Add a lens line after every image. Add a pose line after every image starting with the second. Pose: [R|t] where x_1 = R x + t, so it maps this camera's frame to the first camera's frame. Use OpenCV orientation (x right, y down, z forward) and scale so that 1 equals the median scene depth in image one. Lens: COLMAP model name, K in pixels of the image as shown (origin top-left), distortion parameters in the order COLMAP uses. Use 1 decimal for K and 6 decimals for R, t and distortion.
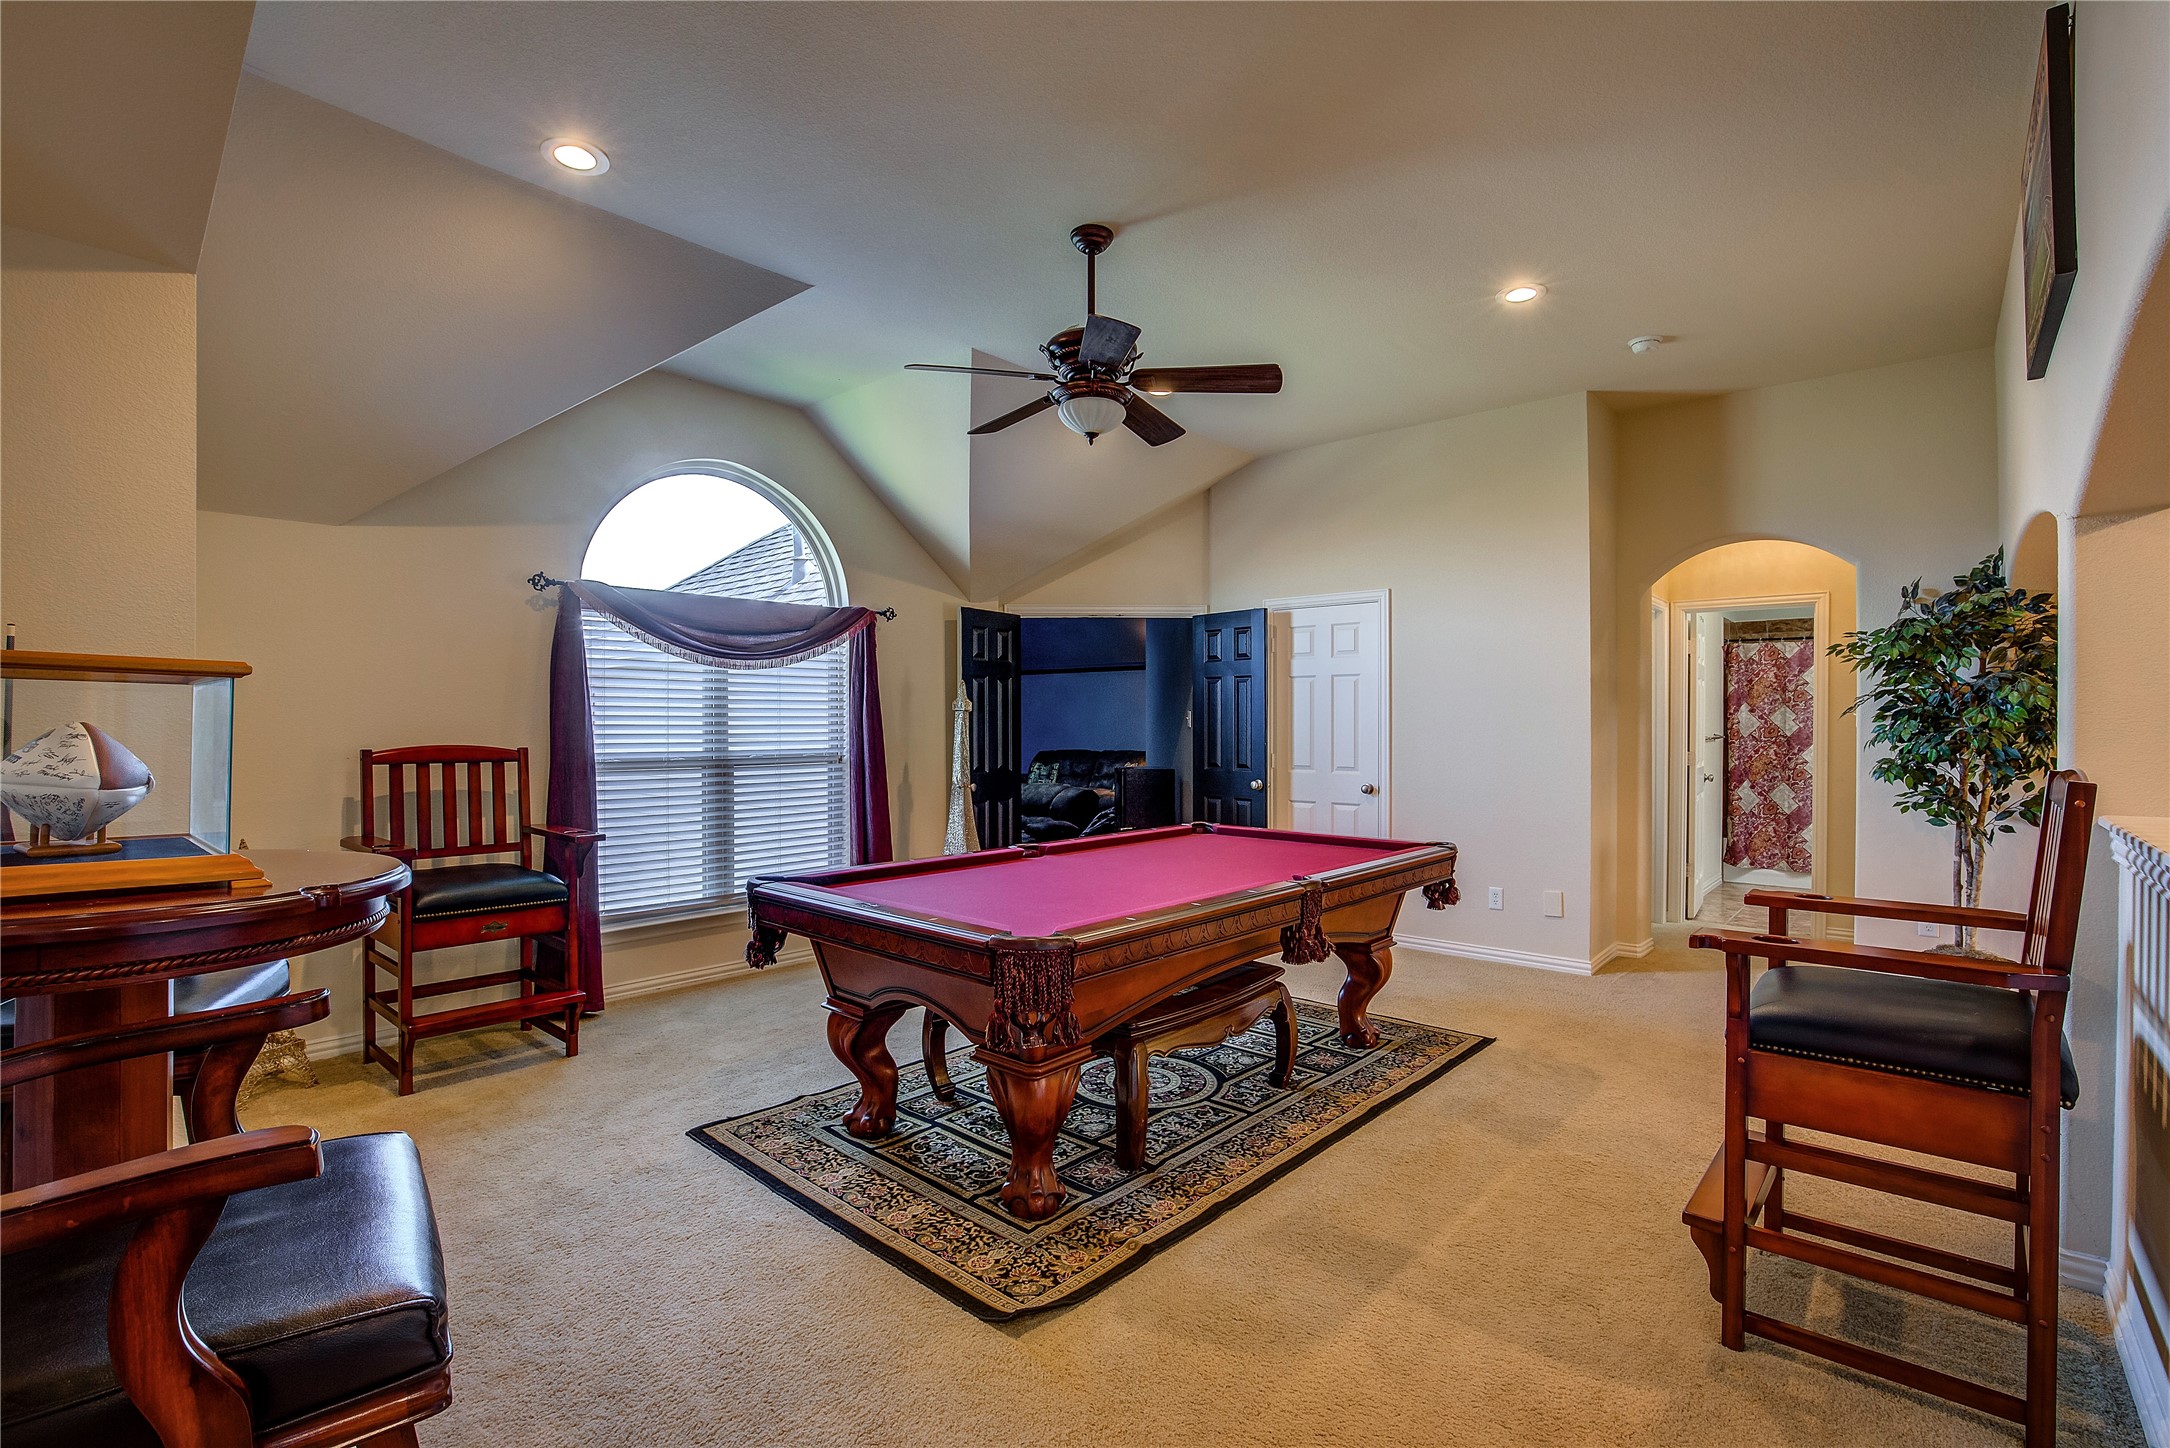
lens RADIAL K [[999.2, 0, 1083.7], [0, 999.2, 727.5], [0, 0, 1]] dist [-0.028237, 0.003928]
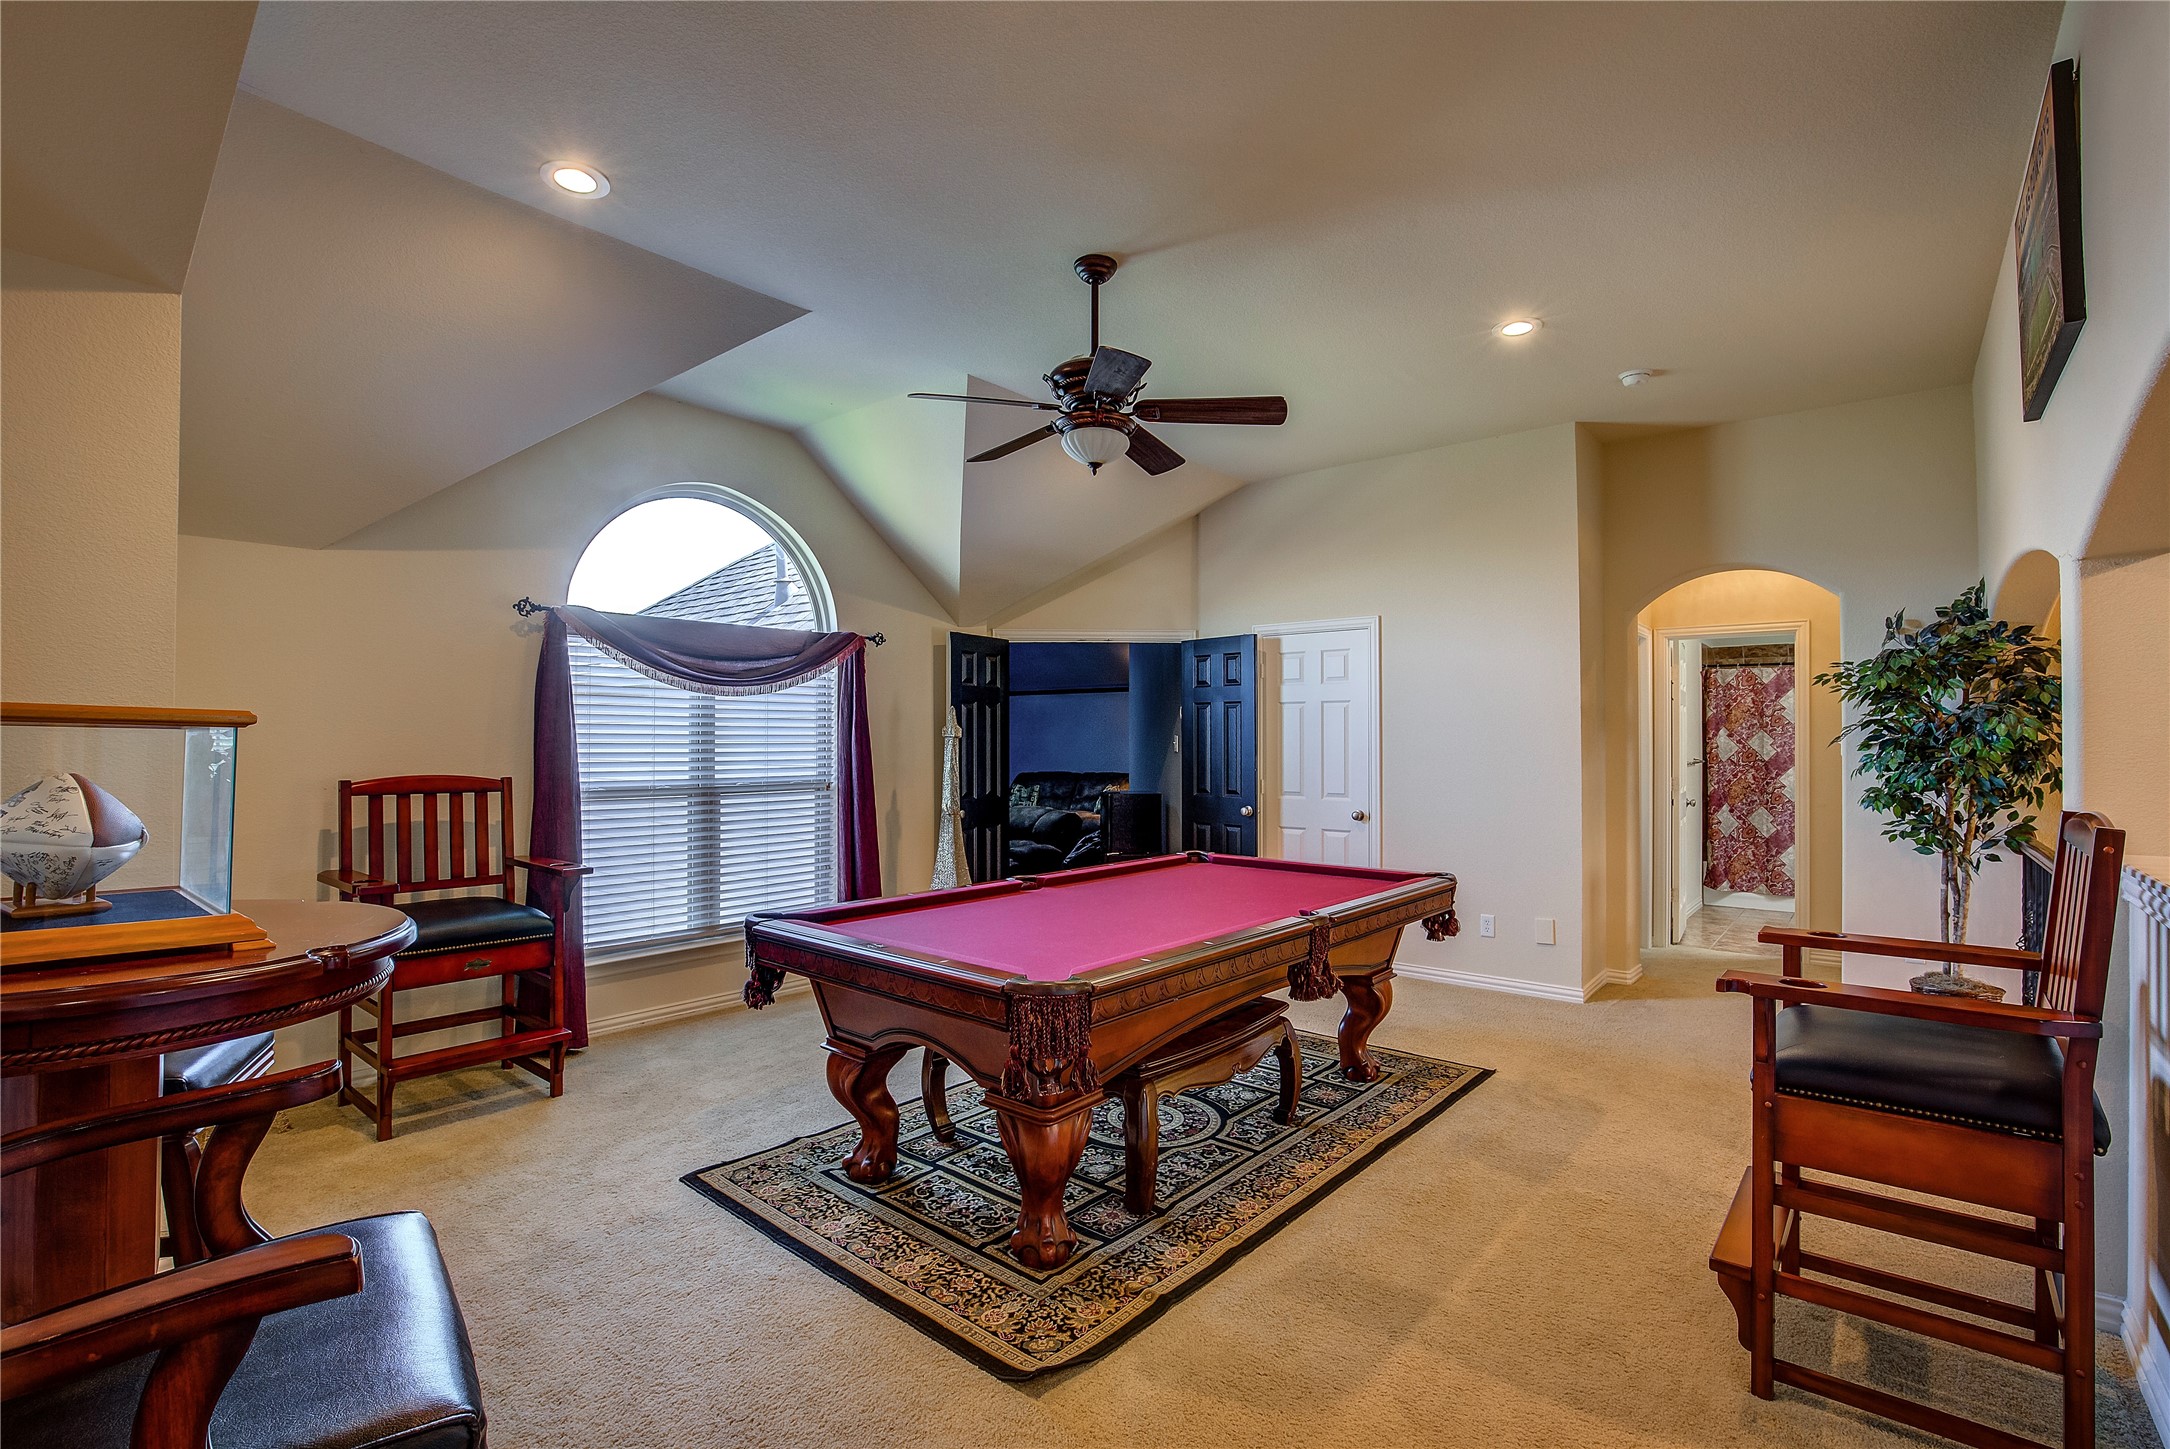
lens RADIAL K [[999.2, 0, 1081.8], [0, 999.2, 727.7], [0, 0, 1]] dist [-0.028237, 0.003928]
pose [[0.999656, 0.001574, 0.026186, -0.031632], [-0.001119, 0.999848, -0.017373, -0.014986], [-0.026209, 0.017338, 0.999506, 0.012463]]
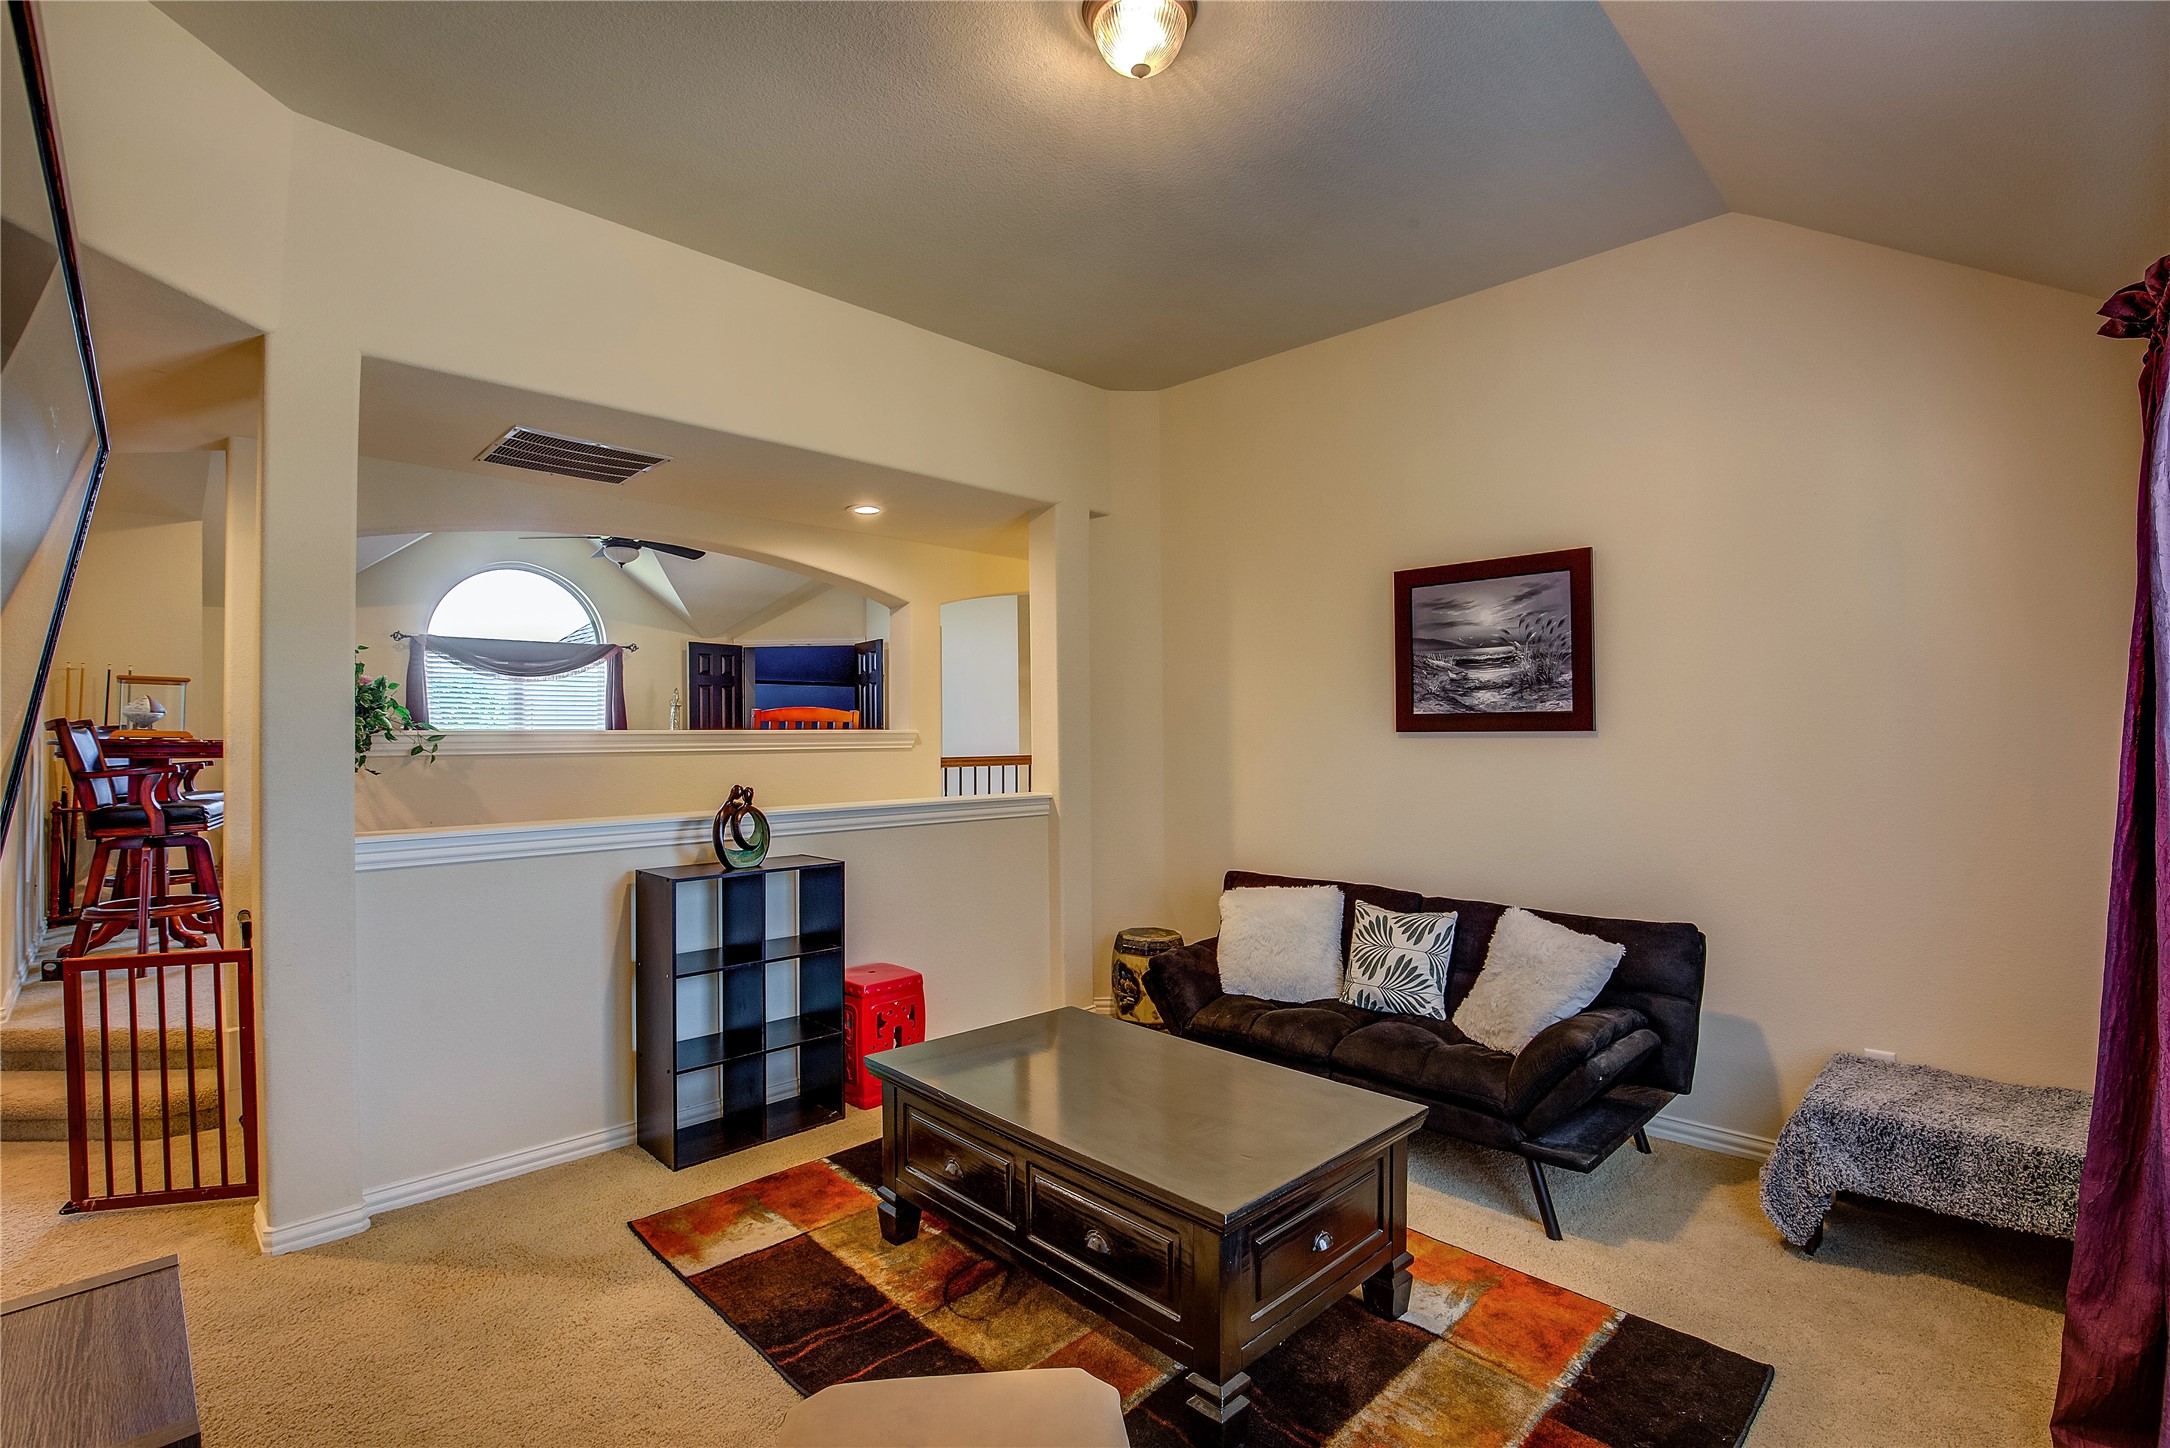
lens RADIAL K [[999.2, 0, 1097.6], [0, 999.2, 733.2], [0, 0, 1]] dist [-0.028237, 0.003928]
pose [[0.997769, -0.008851, -0.066170, 1.122432], [0.008307, 0.999929, -0.008497, 0.080674], [0.066241, 0.007929, 0.997772, -0.976418]]
